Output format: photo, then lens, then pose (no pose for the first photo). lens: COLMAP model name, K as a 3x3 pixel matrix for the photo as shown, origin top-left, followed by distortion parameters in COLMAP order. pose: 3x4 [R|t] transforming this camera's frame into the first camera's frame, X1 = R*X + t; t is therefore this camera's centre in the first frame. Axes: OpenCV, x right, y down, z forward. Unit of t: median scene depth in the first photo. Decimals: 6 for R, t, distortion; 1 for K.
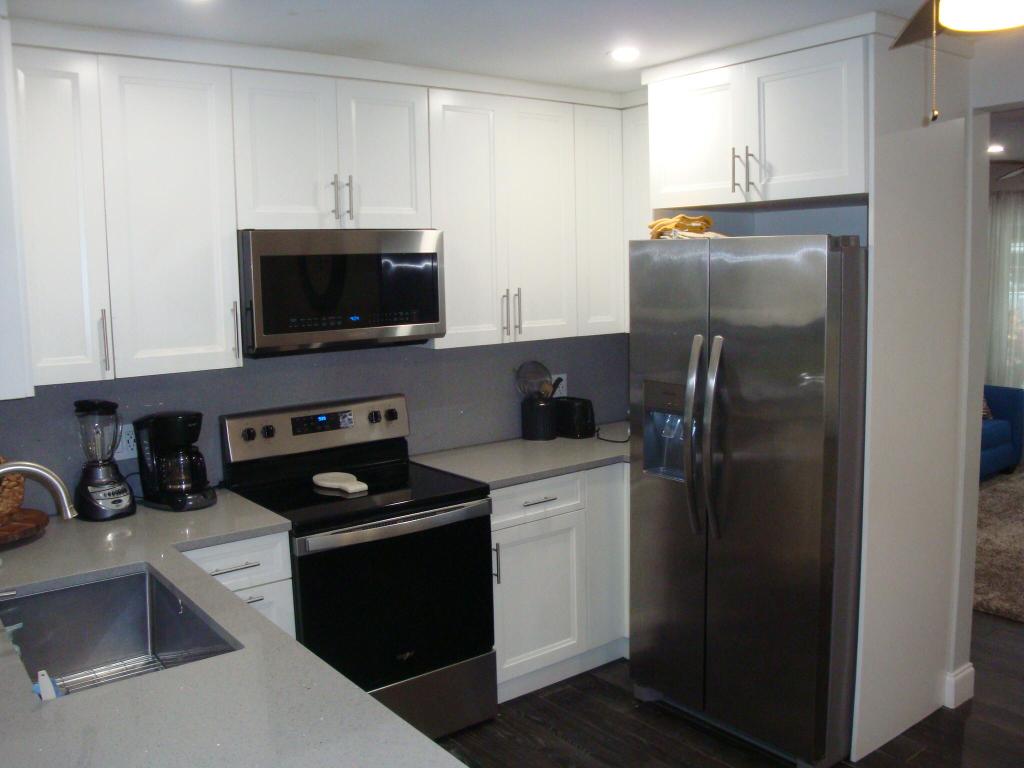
lens RADIAL K [[930.3, 0, 512.0], [0, 930.3, 384.0], [0, 0, 1]] dist [-0.141654, 0.003040]
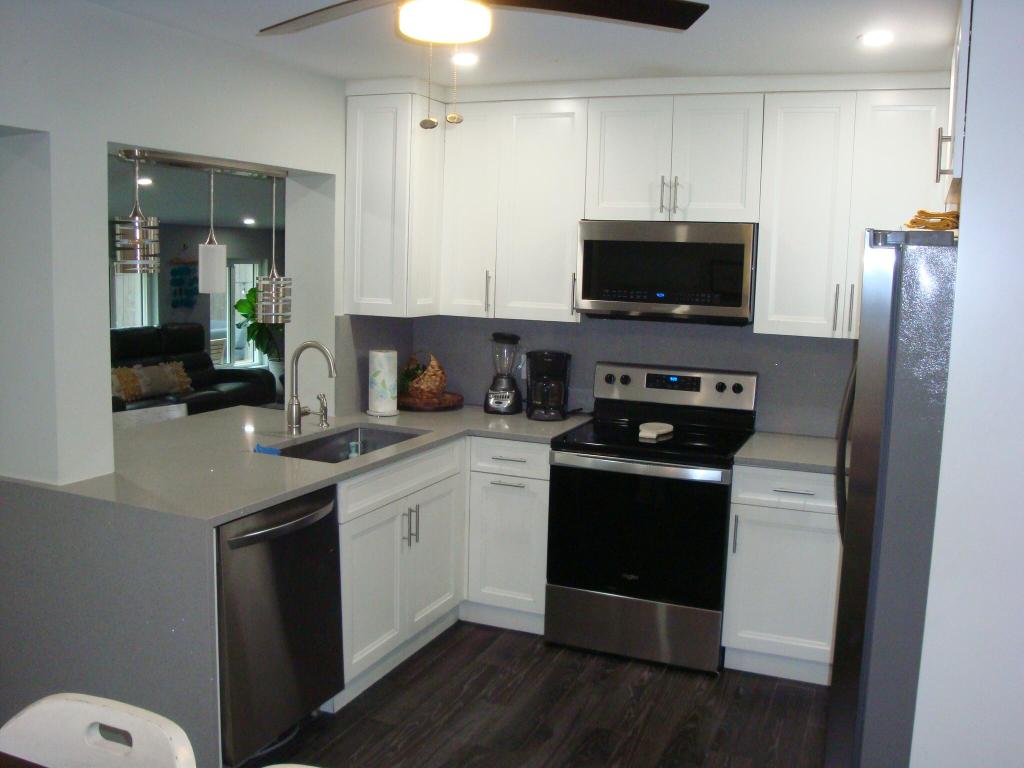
lens RADIAL K [[930.3, 0, 512.0], [0, 930.3, 384.0], [0, 0, 1]] dist [-0.141654, 0.003040]
pose [[0.470018, 0.154938, -0.868952, 0.781964], [-0.147978, 0.984371, 0.095476, -0.042099], [0.870164, 0.083710, 0.485599, 0.248113]]
